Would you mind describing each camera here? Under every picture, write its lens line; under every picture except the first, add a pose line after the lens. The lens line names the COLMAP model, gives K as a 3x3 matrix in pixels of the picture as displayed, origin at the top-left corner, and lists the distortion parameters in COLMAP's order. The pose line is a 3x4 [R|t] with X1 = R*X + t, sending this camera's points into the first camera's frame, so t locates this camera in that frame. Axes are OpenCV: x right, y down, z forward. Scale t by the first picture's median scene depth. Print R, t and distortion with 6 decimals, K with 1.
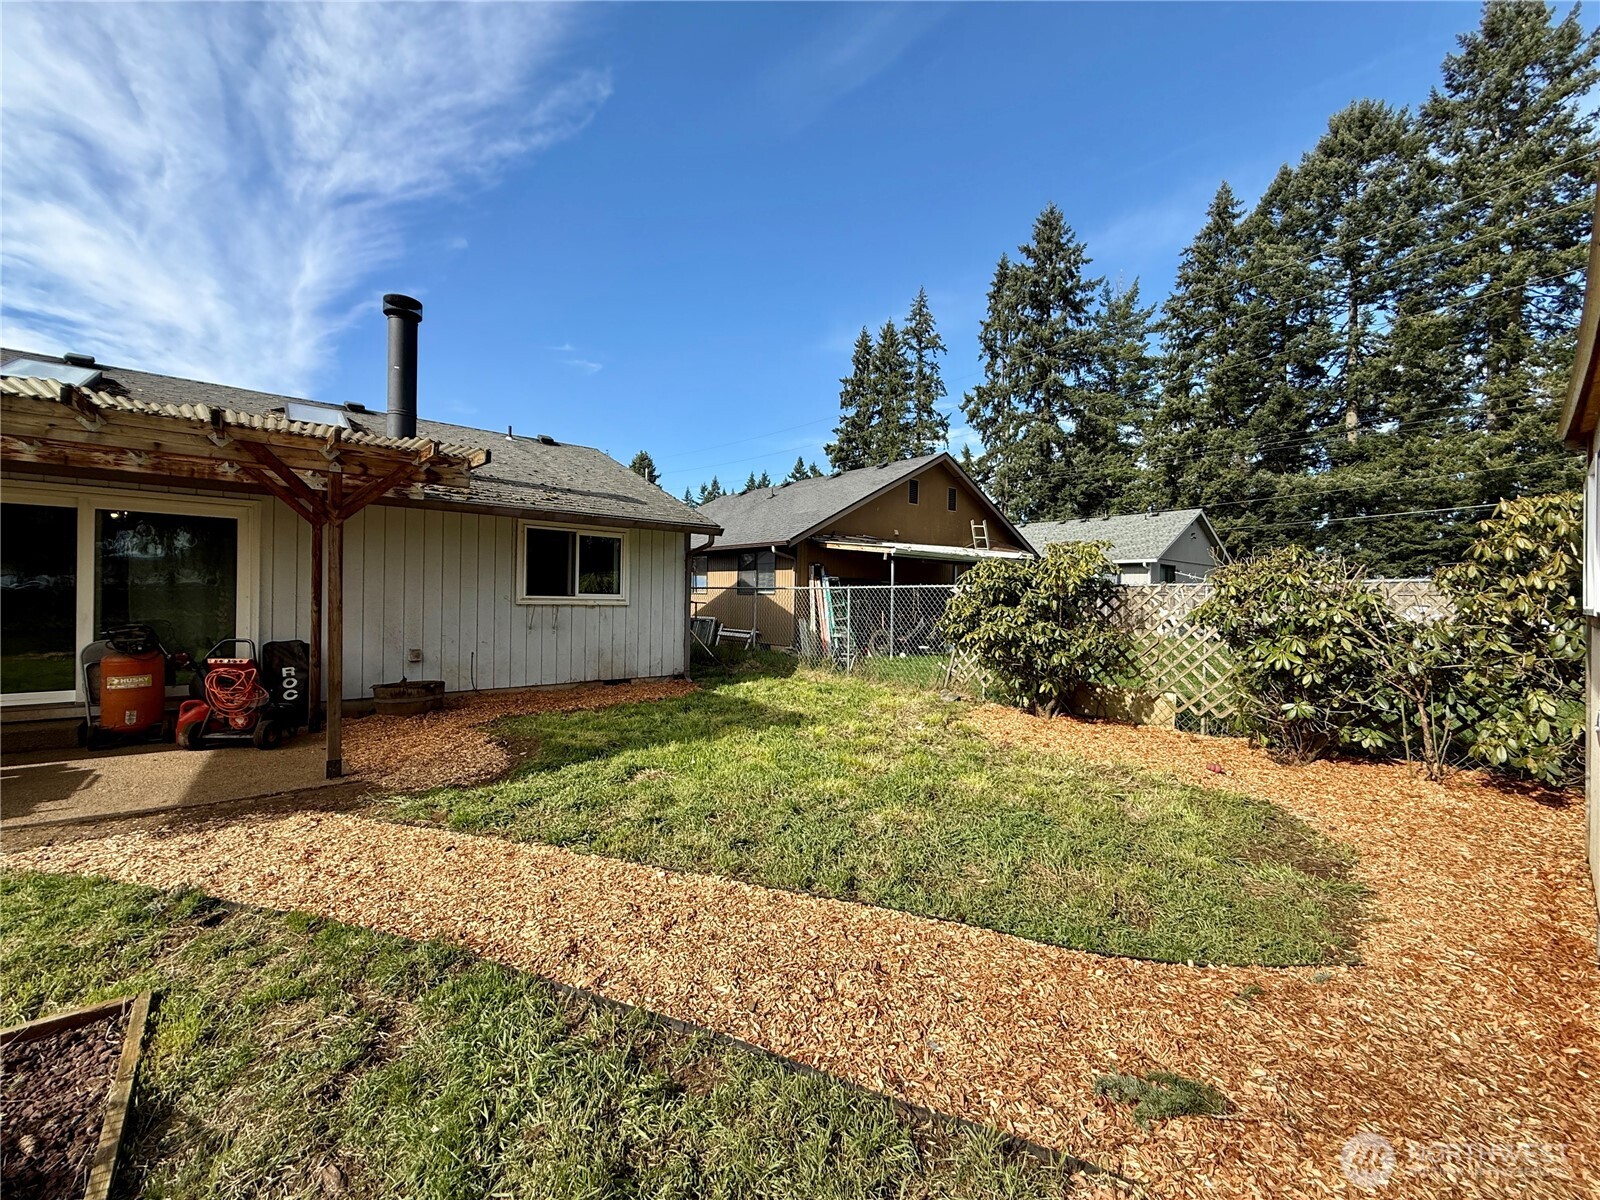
lens RADIAL K [[639.1, 0, 802.3], [0, 639.1, 597.1], [0, 0, 1]] dist [-0.000150, 0.000705]
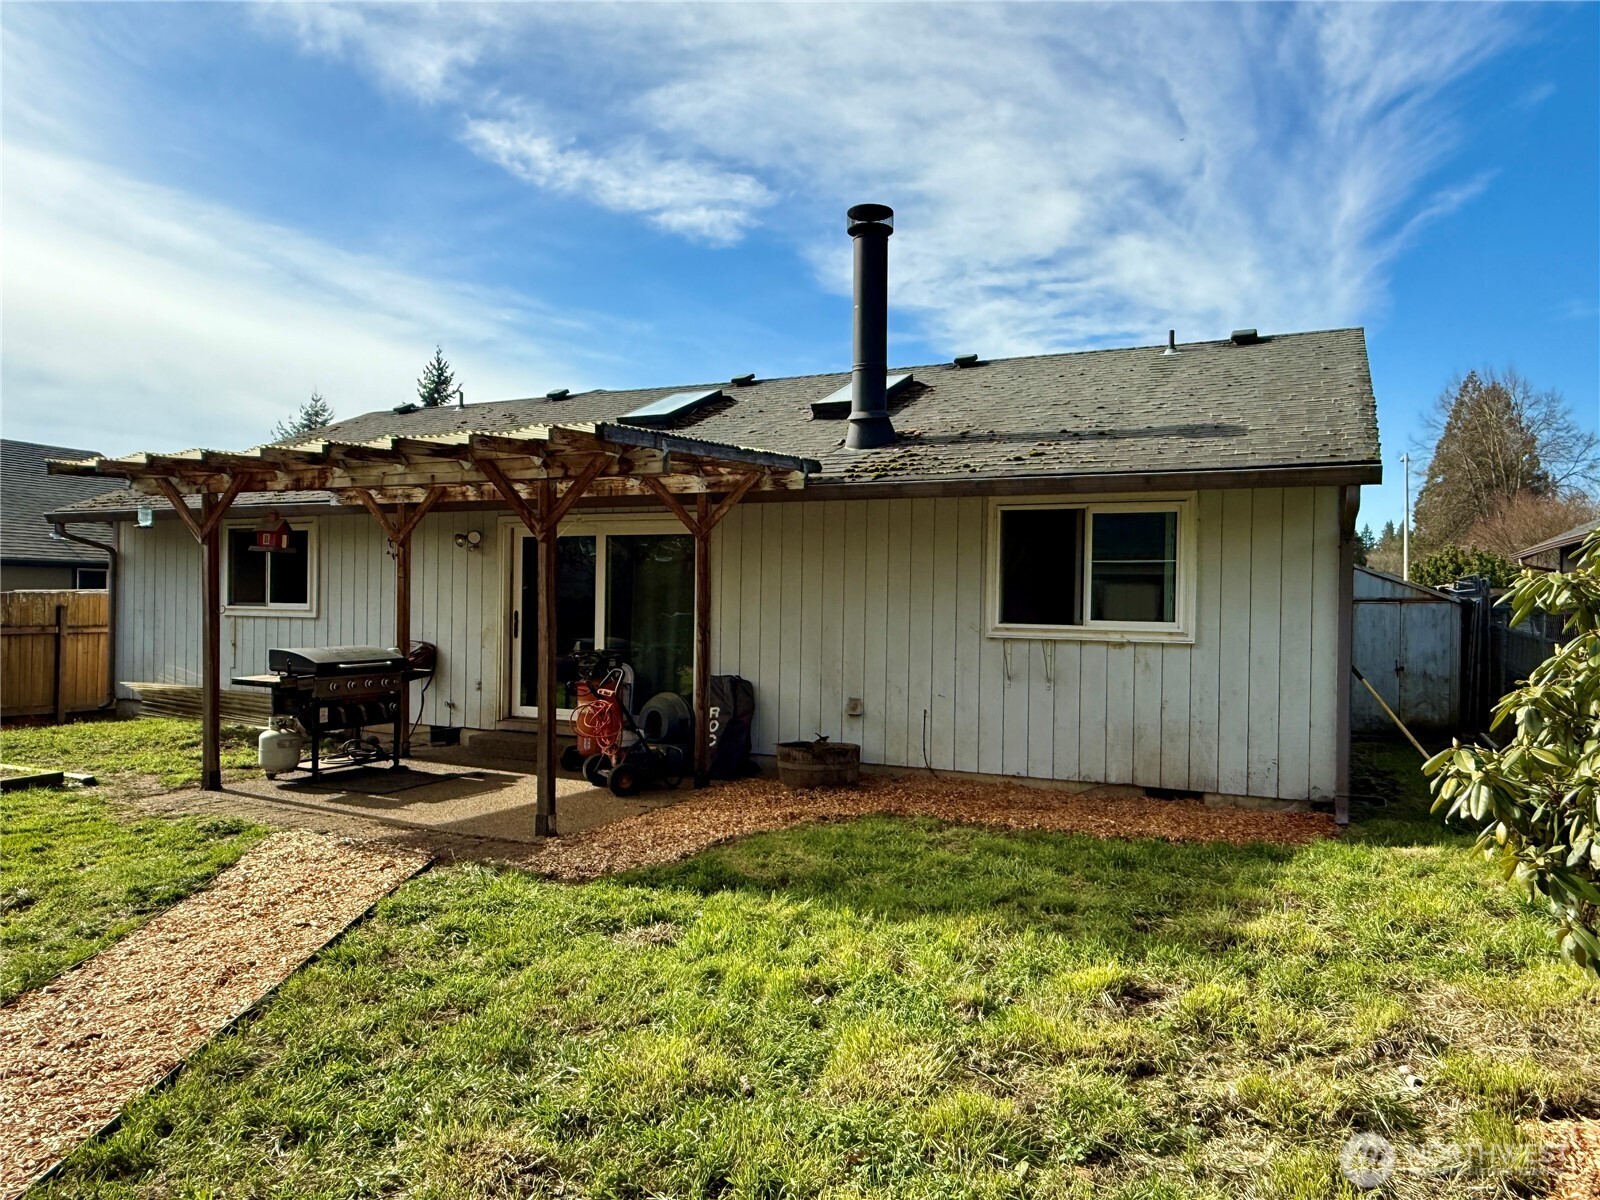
lens RADIAL K [[1089.3, 0, 811.2], [0, 1089.3, 590.8], [0, 0, 1]] dist [-0.000423, 0.000910]
pose [[0.401187, -0.019047, -0.915798, 0.435525], [-0.008263, 0.999668, -0.024411, -0.006422], [0.915959, 0.017361, 0.400896, 0.426509]]
